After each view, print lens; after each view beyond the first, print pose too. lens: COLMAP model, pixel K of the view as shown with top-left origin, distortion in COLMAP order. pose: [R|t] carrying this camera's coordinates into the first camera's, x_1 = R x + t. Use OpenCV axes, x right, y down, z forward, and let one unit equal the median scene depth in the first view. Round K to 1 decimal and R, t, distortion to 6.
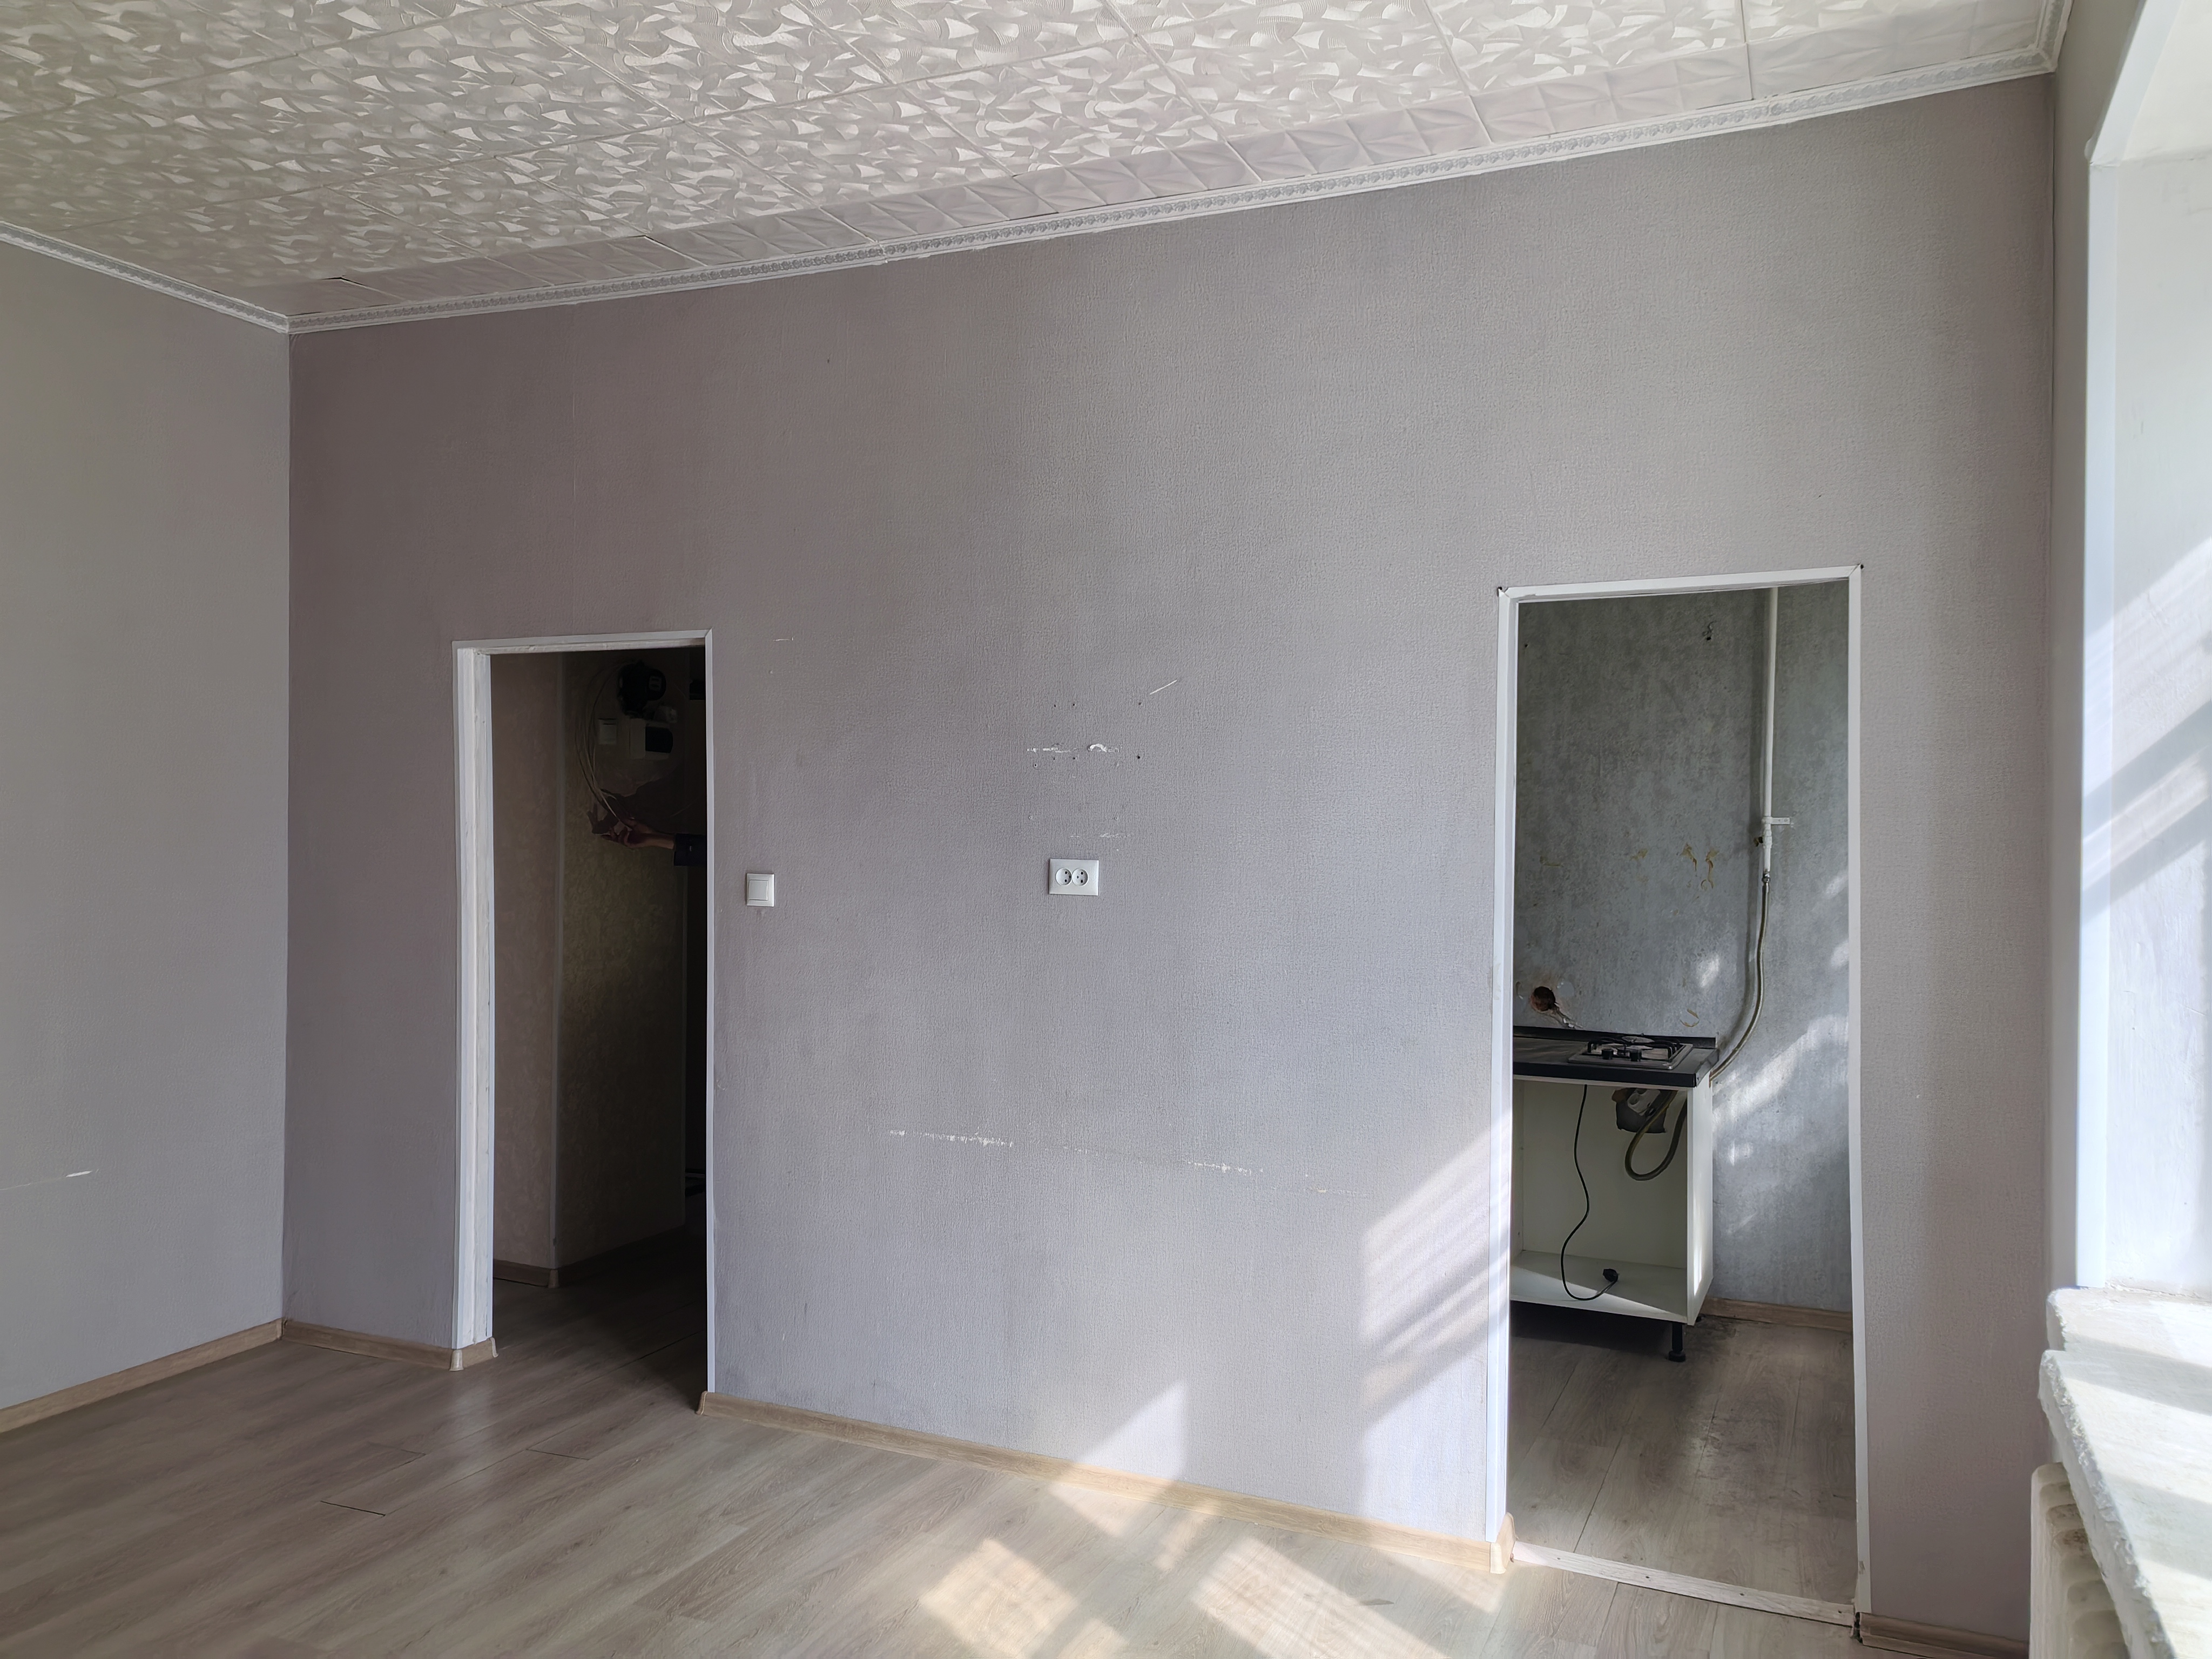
lens RADIAL K [[1699.4, 0, 1120.7], [0, 1699.4, 836.2], [0, 0, 1]] dist [0.053377, -0.011349]
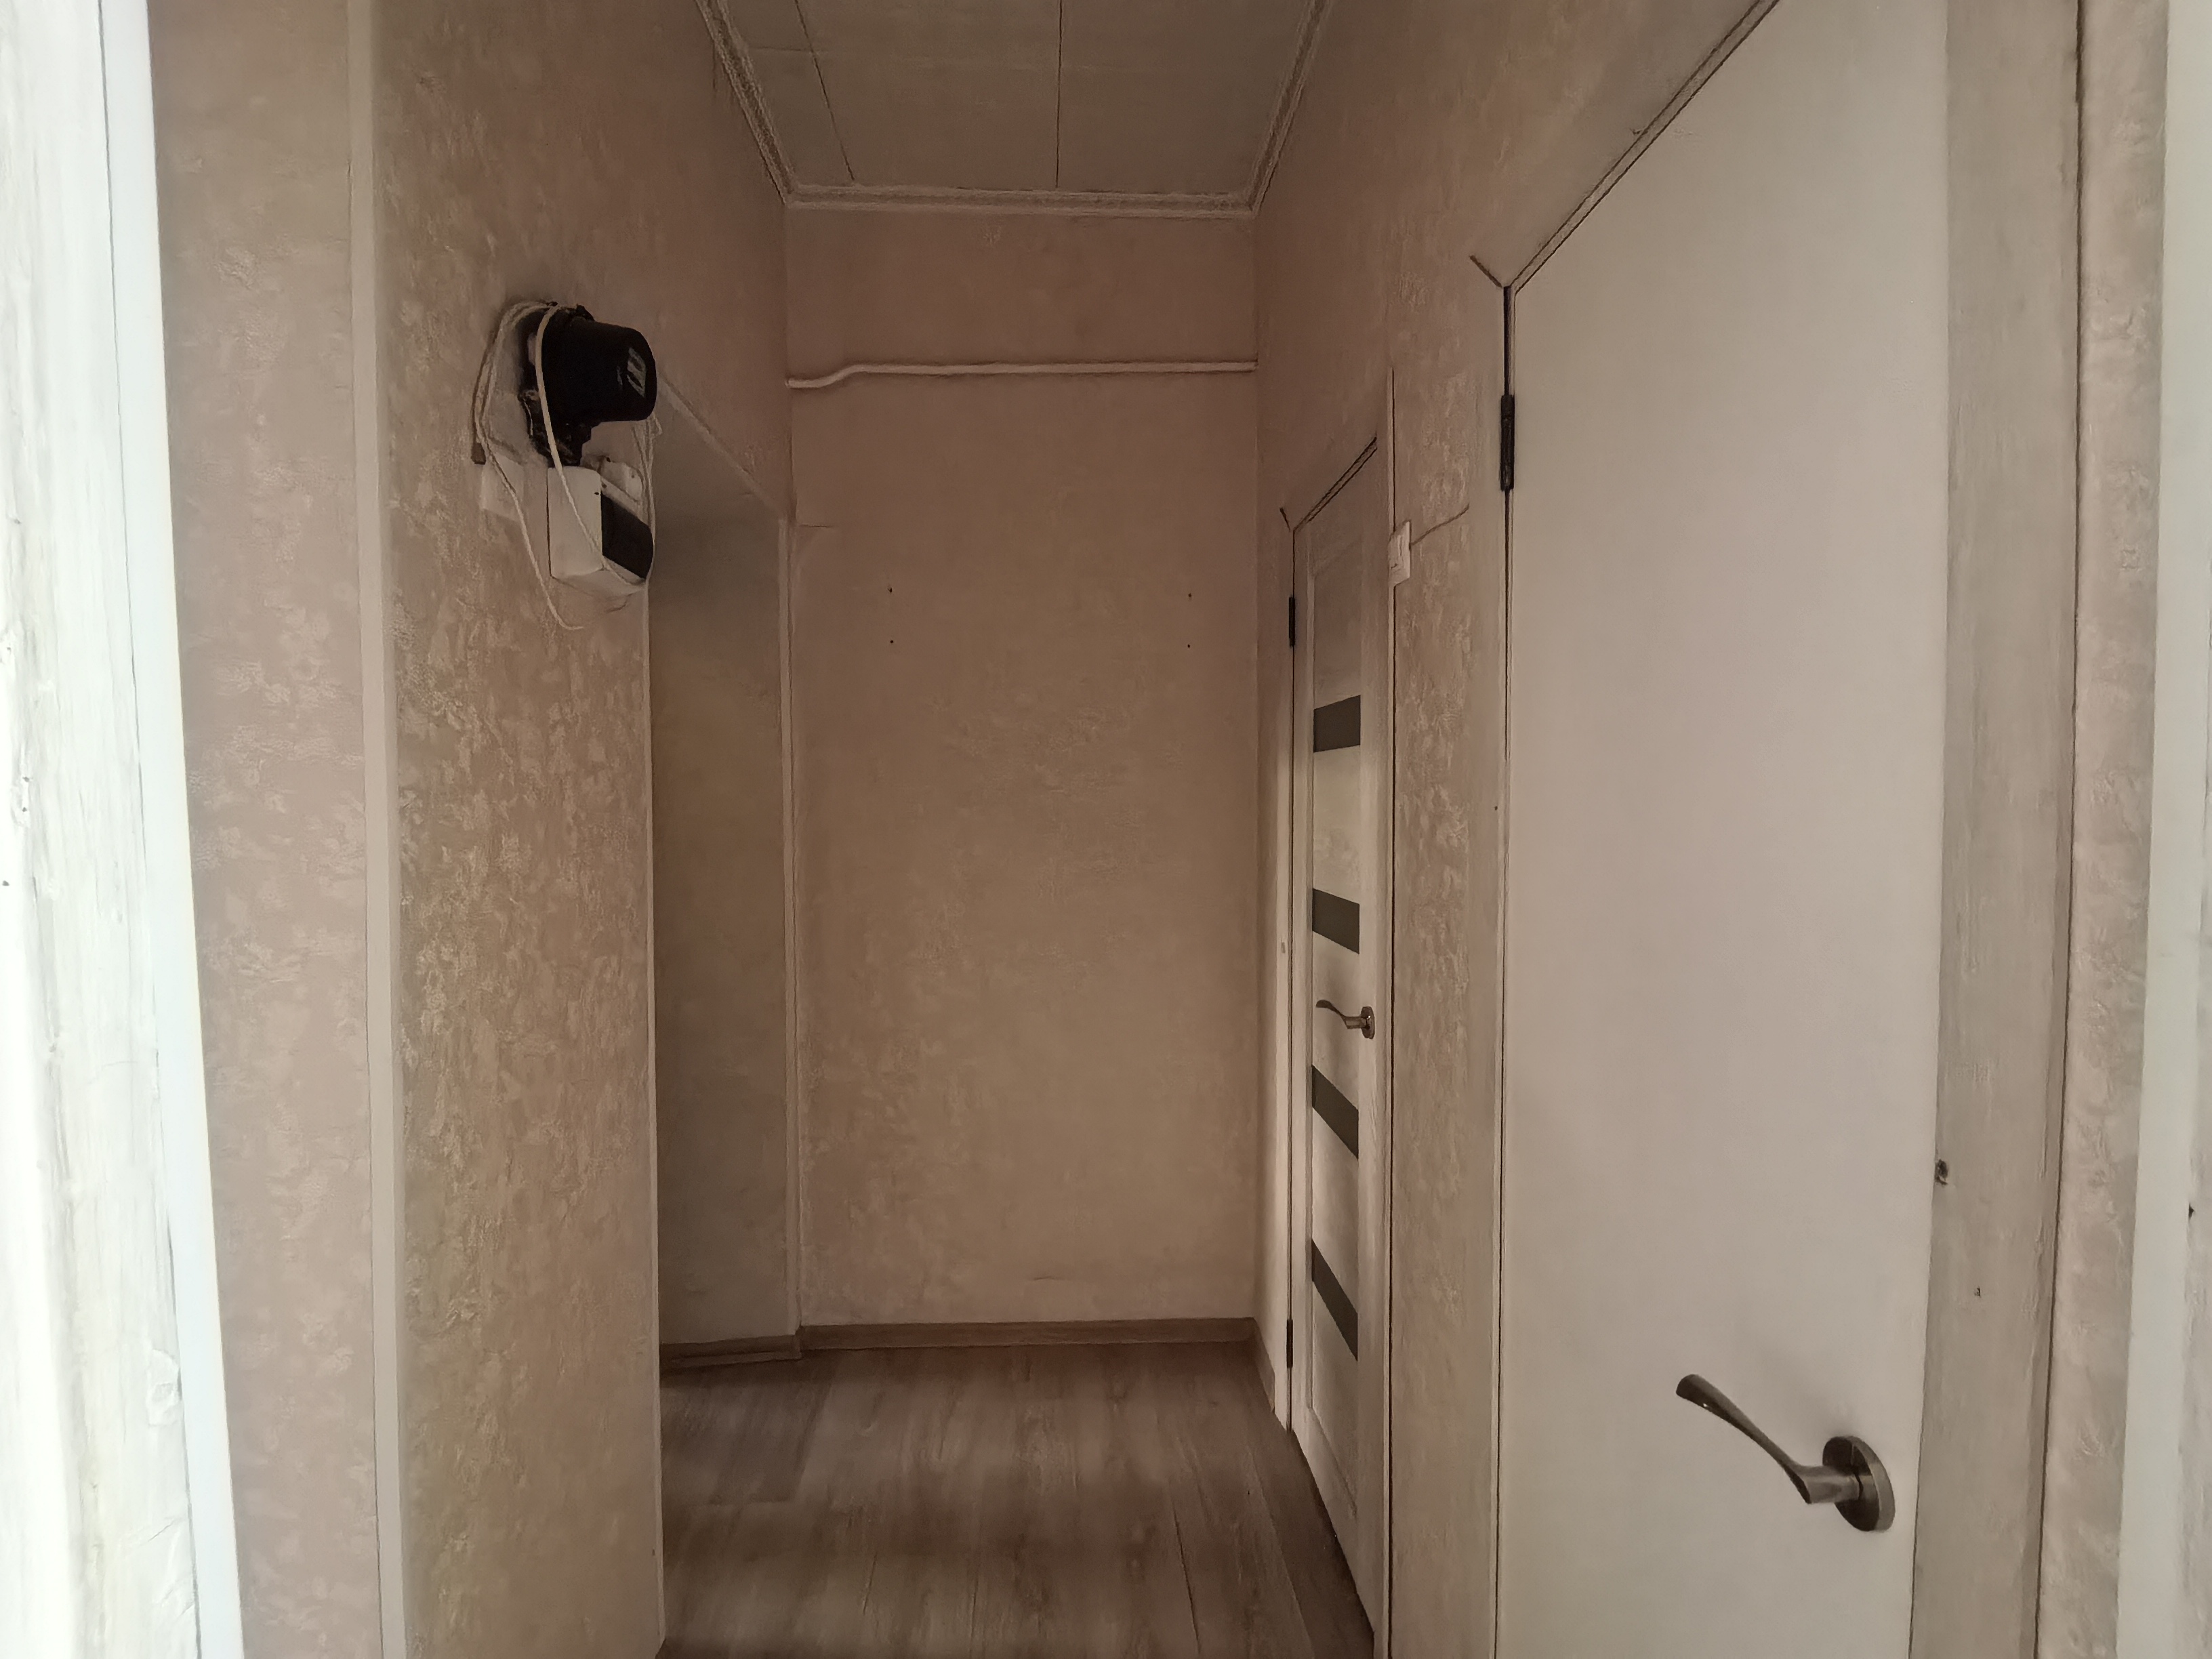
lens RADIAL K [[1010.8, 0, 1098.9], [0, 1010.8, 825.1], [0, 0, 1]] dist [-0.003350, -0.000113]
pose [[0.892196, -0.026013, 0.450898, -0.313640], [0.014337, 0.999468, 0.029292, 0.004374], [-0.451420, -0.019670, 0.892095, 0.834343]]
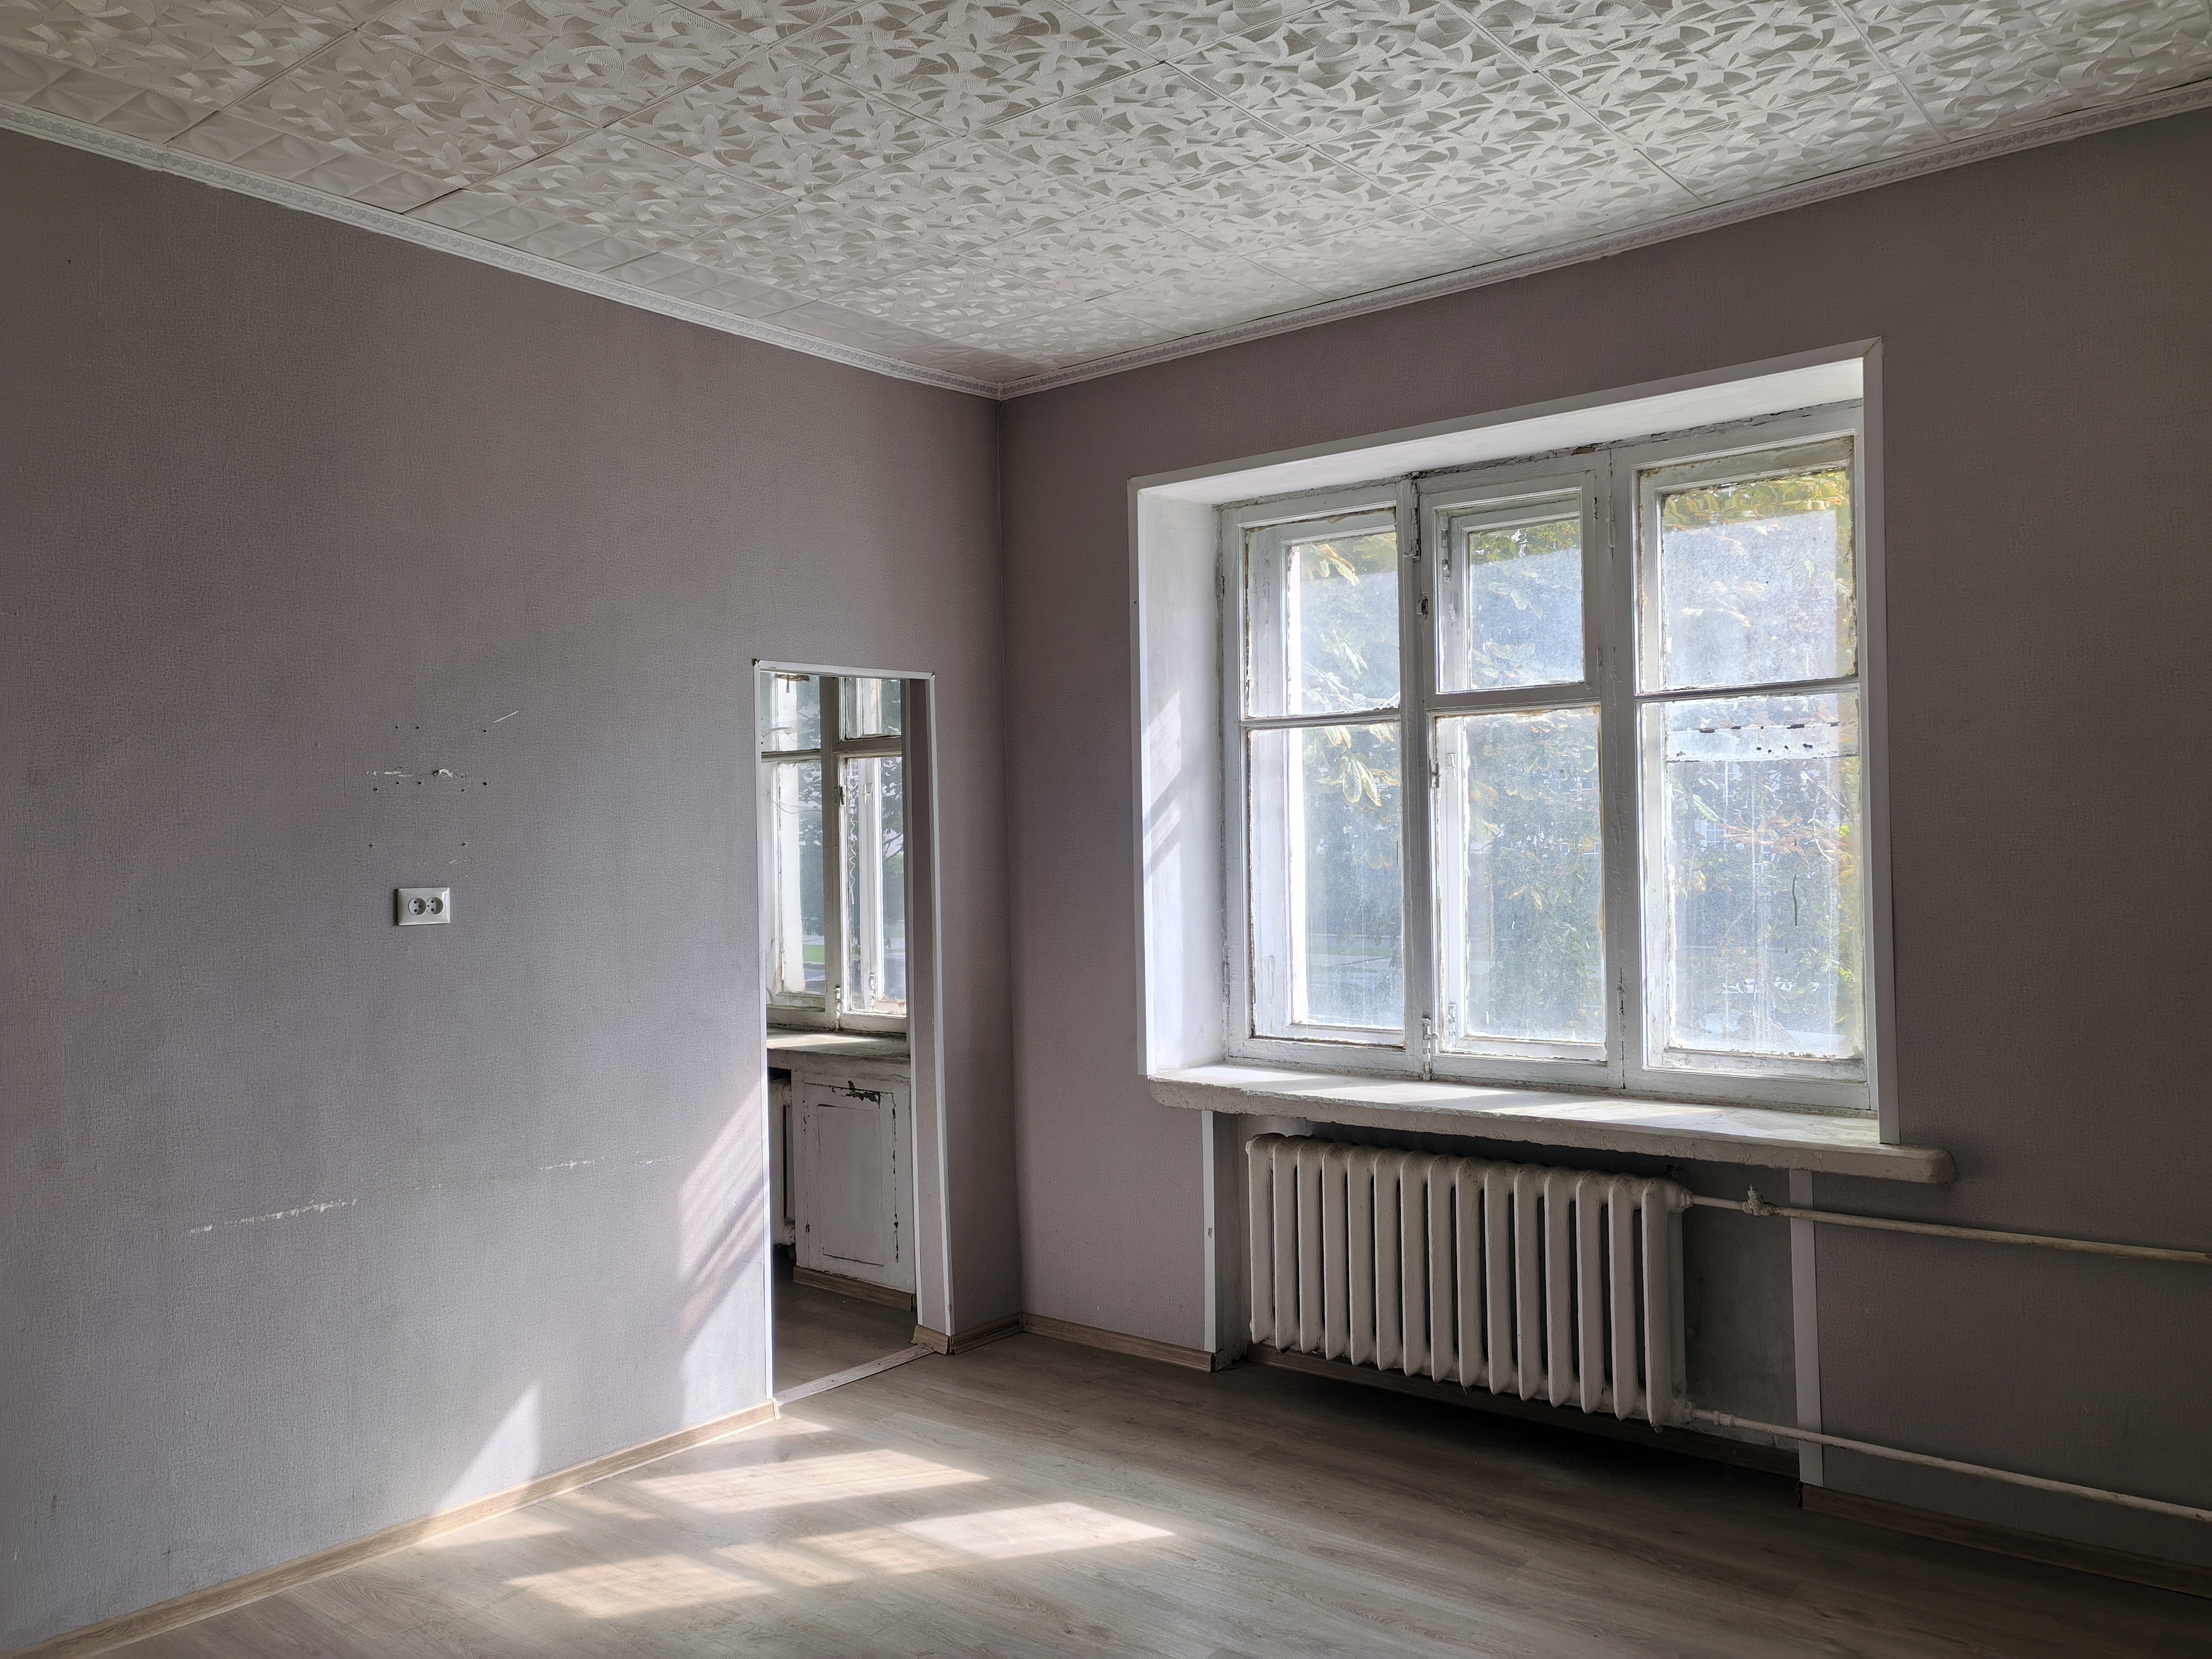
lens RADIAL K [[1699.4, 0, 1113.6], [0, 1699.4, 834.8], [0, 0, 1]] dist [0.053377, -0.011349]
pose [[0.257122, -0.010956, 0.966317, -0.660463], [0.026786, 0.999632, 0.004207, -0.007557], [-0.966008, 0.024802, 0.257321, 0.283156]]
